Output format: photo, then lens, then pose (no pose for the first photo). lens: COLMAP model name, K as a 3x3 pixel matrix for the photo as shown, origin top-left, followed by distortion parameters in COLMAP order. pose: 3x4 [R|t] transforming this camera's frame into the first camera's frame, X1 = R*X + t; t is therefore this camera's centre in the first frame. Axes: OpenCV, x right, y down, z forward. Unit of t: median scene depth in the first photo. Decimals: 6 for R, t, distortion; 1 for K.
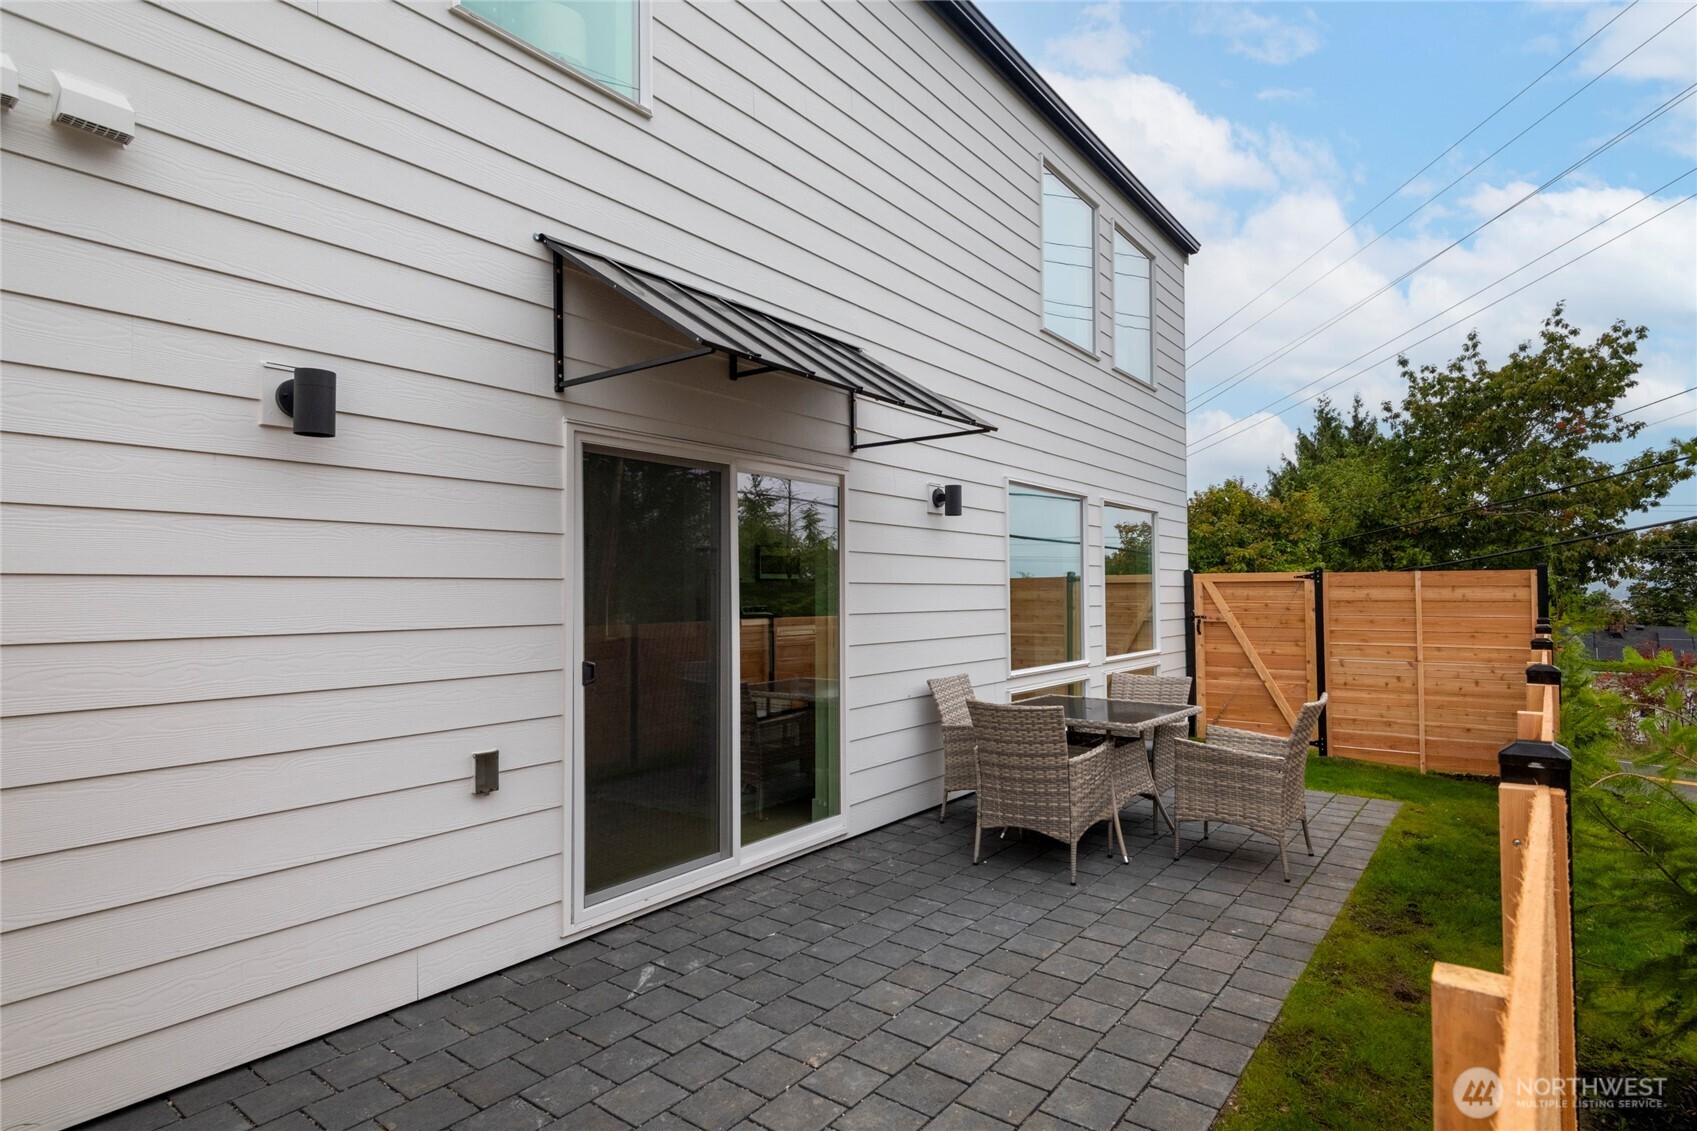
lens RADIAL K [[882.4, 0, 848.5], [0, 882.4, 565.5], [0, 0, 1]] dist [0.017057, -0.000201]
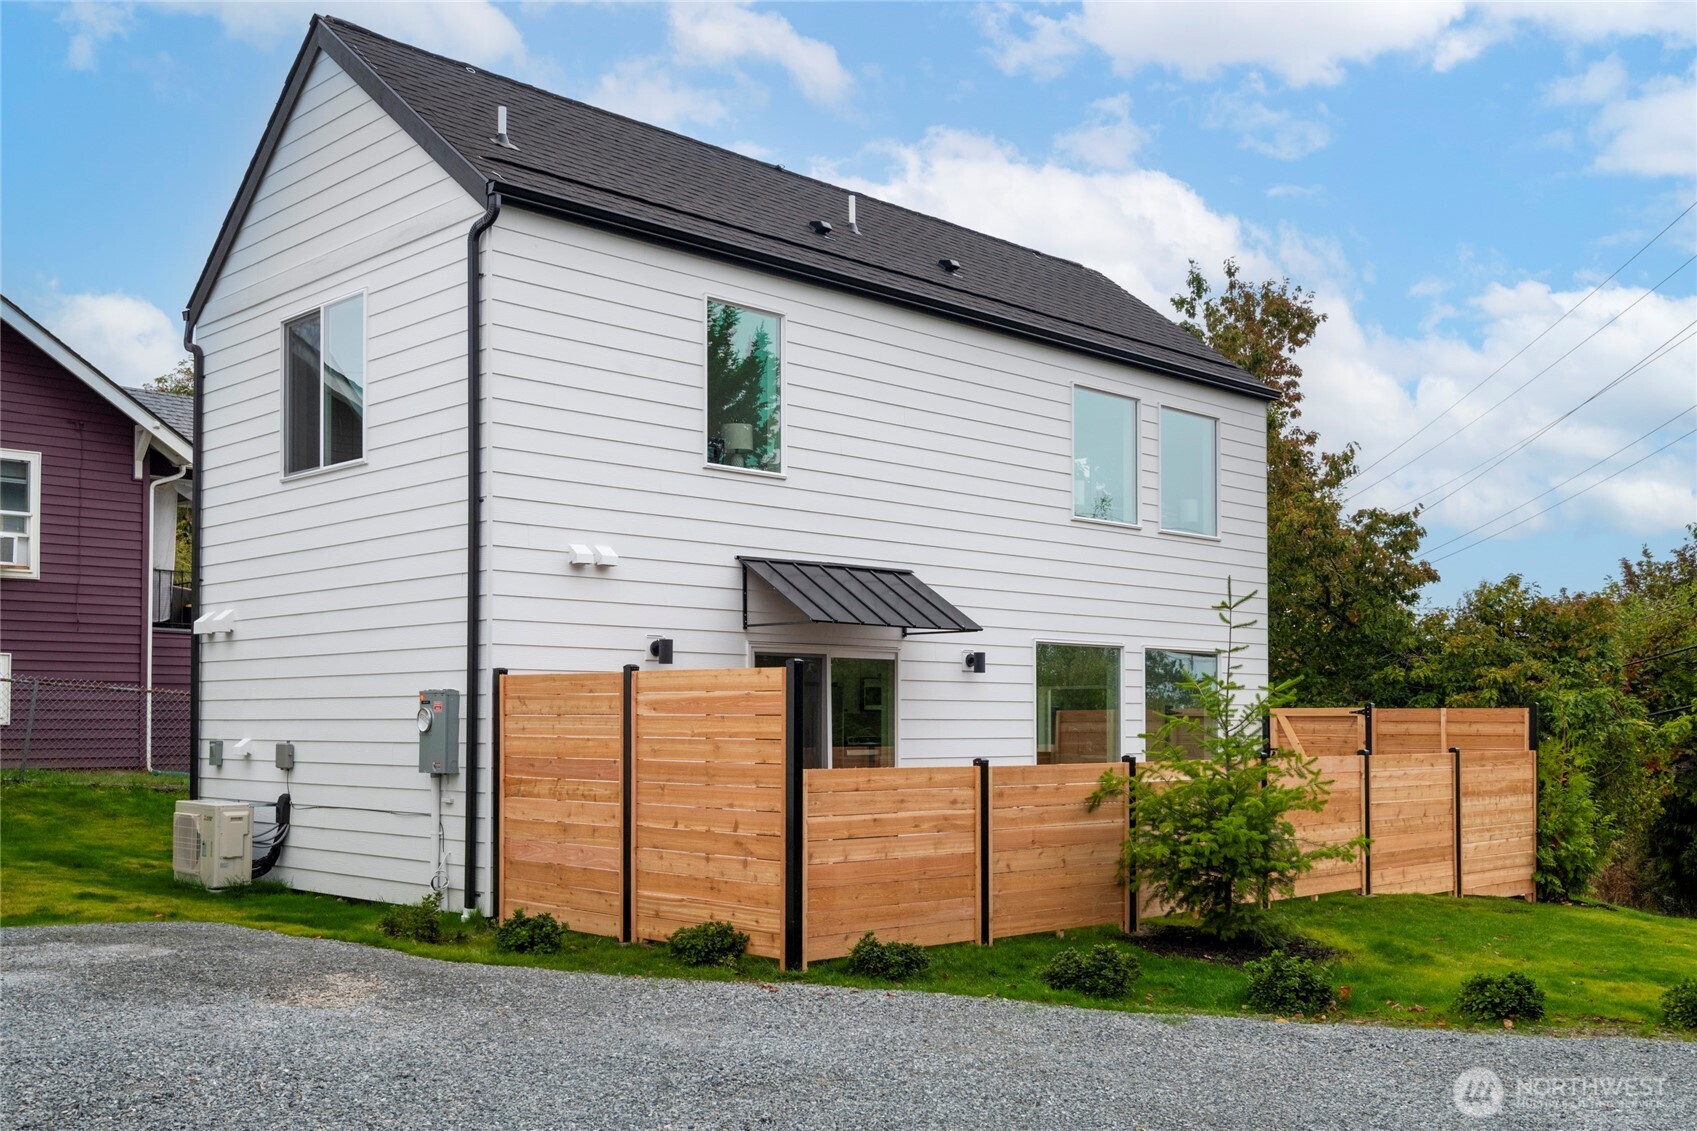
lens RADIAL K [[1622.0, 0, 848.5], [0, 1622.0, 565.5], [0, 0, 1]] dist [0.004277, 0.001114]
pose [[0.990558, -0.007802, -0.136871, 0.166255], [-0.001109, 0.997890, -0.064914, -0.036132], [0.137089, 0.064453, 0.988460, -1.038622]]
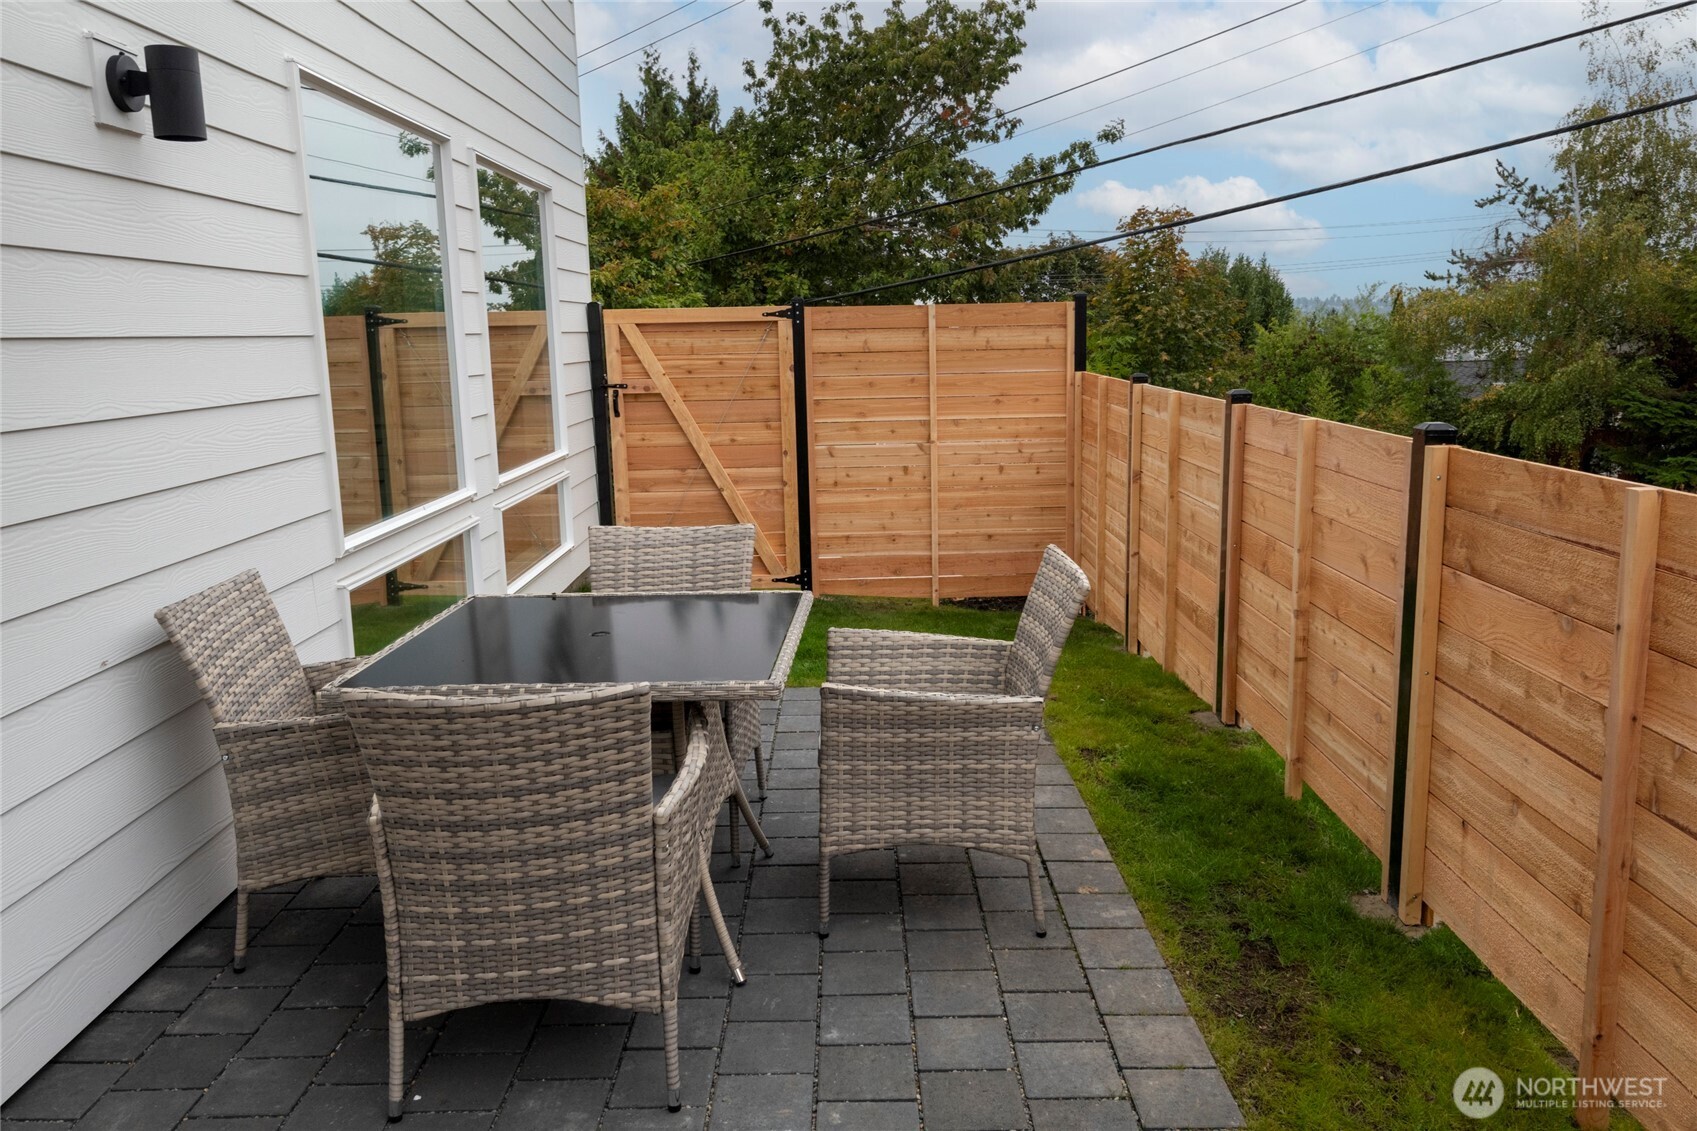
lens RADIAL K [[1298.1, 0, 848.5], [0, 1298.1, 565.5], [0, 0, 1]] dist [0.050338, -0.050301]
pose [[0.793824, -0.120619, 0.596066, -0.001390], [-0.001749, 0.979677, 0.200574, 0.002573], [-0.608145, -0.160263, 0.777480, 0.241421]]
